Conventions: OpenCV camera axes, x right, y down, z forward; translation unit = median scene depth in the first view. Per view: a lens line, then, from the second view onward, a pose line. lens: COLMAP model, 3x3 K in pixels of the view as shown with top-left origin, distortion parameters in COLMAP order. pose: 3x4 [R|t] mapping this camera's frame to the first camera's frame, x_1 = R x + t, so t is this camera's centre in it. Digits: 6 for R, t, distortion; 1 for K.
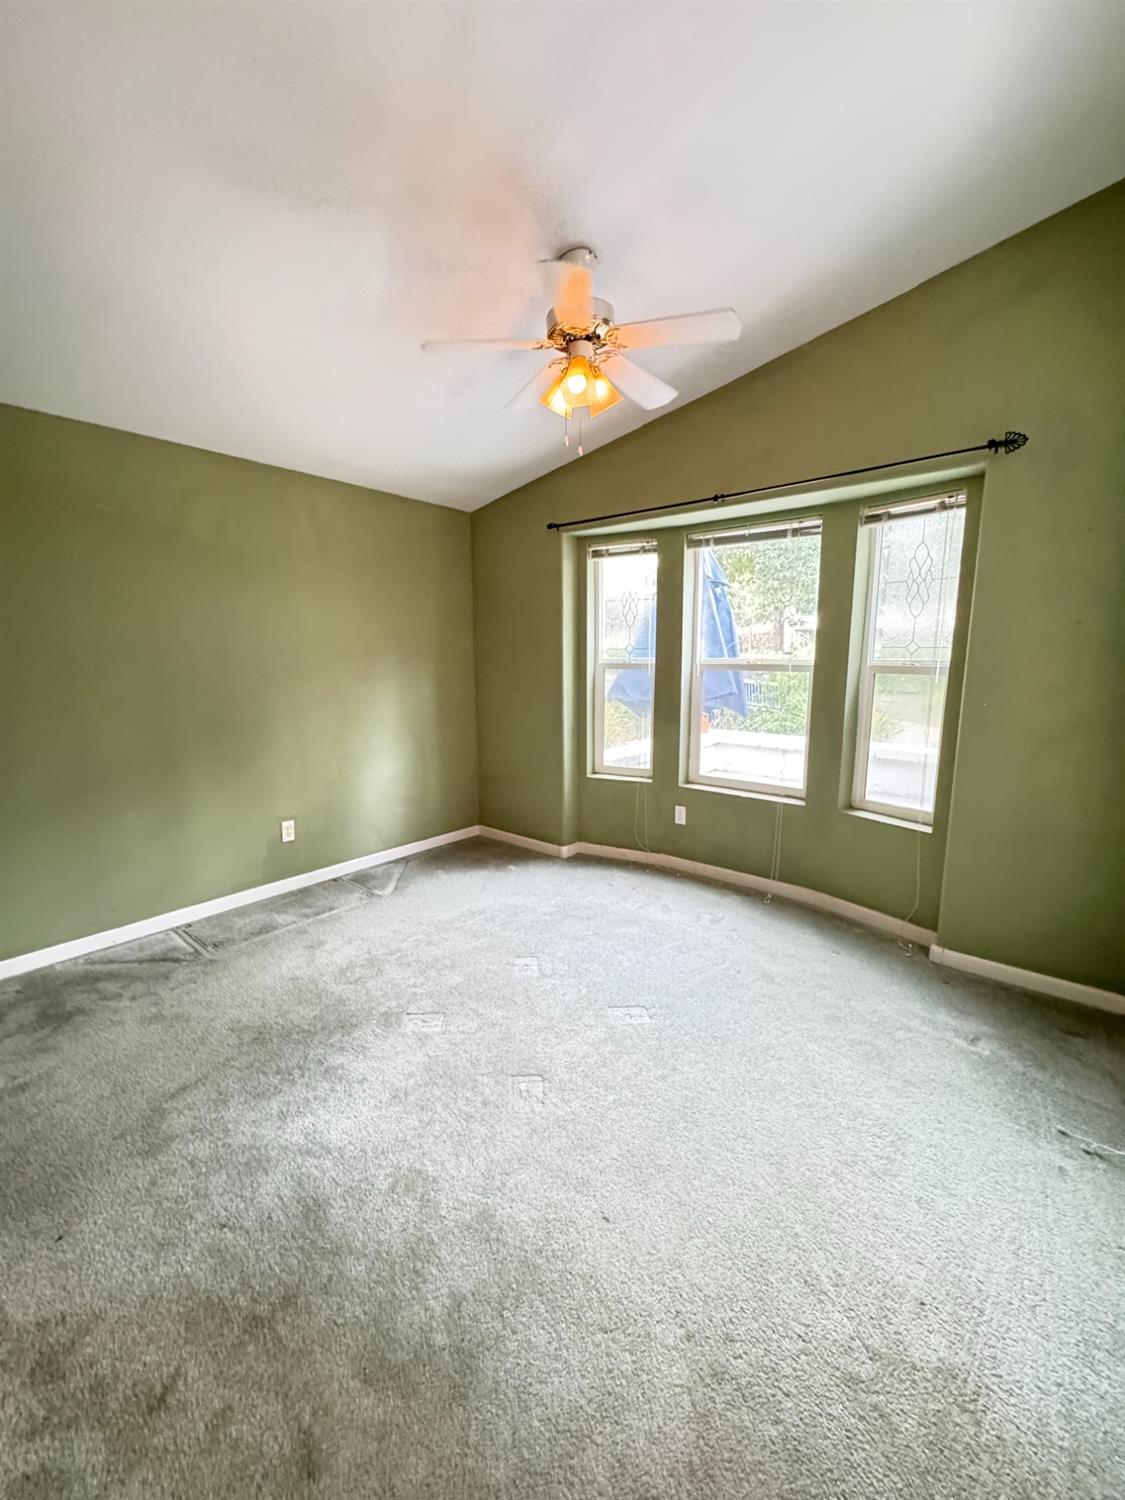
lens RADIAL K [[598.1, 0, 560.0], [0, 598.1, 751.0], [0, 0, 1]] dist [-0.001706, 0.000164]
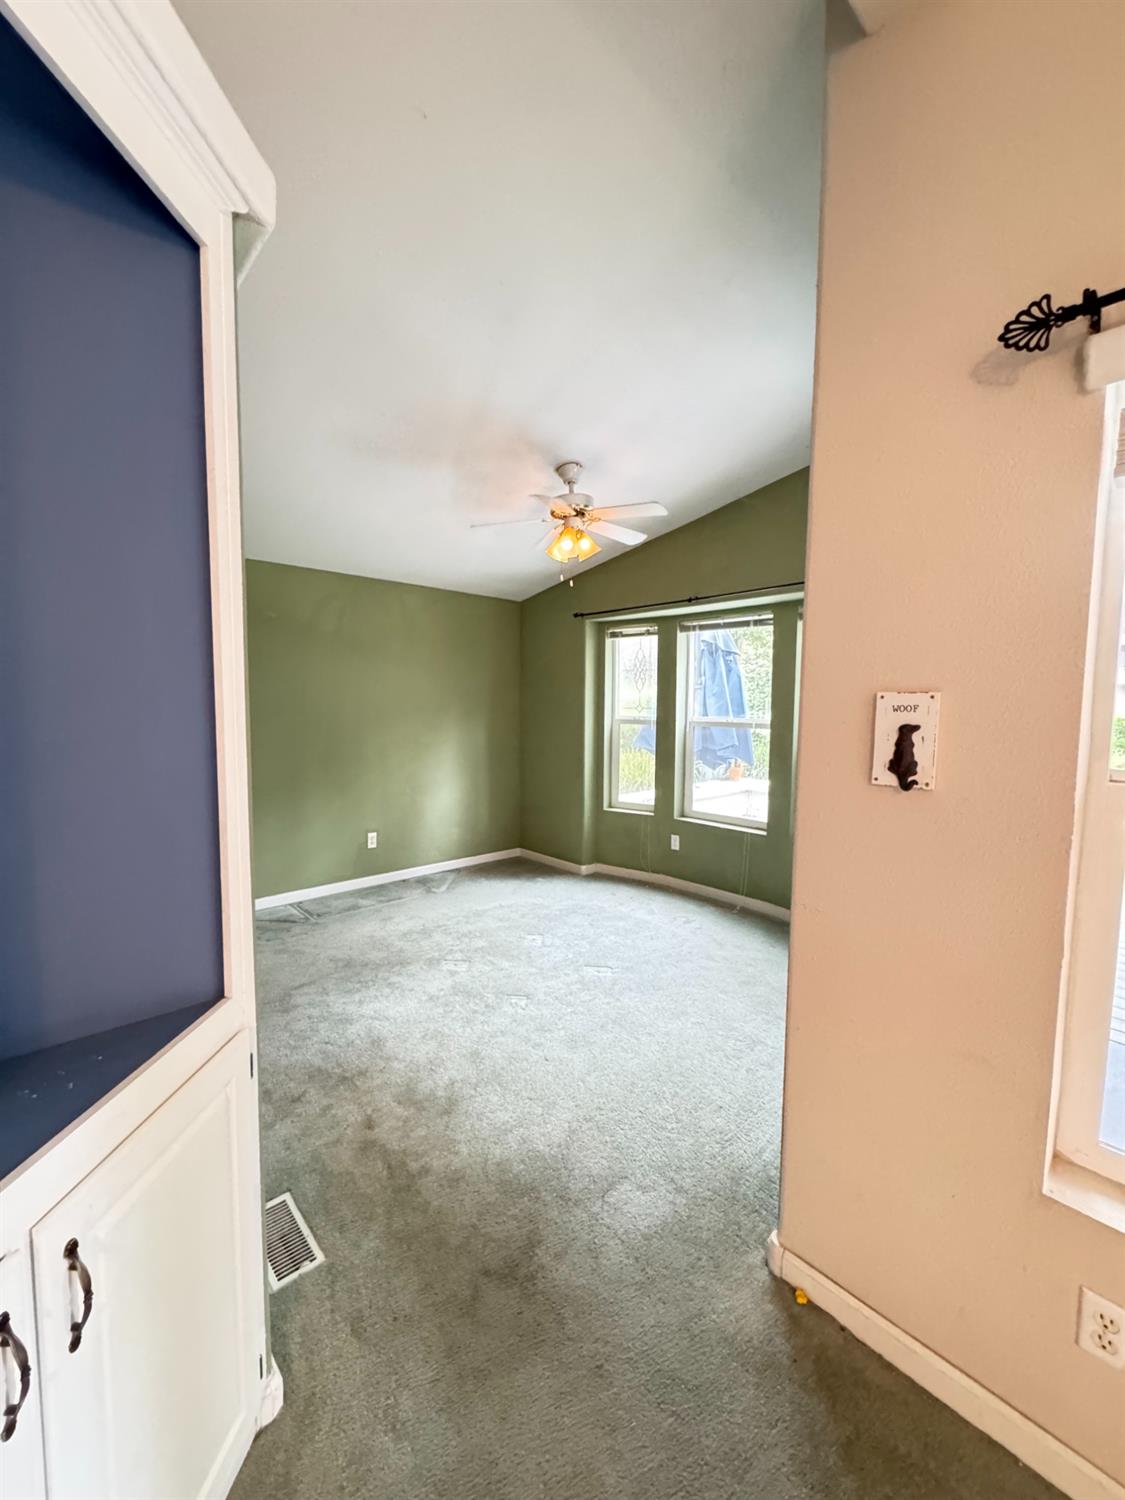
lens RADIAL K [[598.1, 0, 559.6], [0, 598.1, 752.3], [0, 0, 1]] dist [-0.001706, 0.000164]
pose [[0.991874, 0.022254, -0.125261, 0.143505], [-0.032271, 0.996391, -0.078510, 0.032785], [0.123062, 0.081914, 0.989013, -0.331297]]
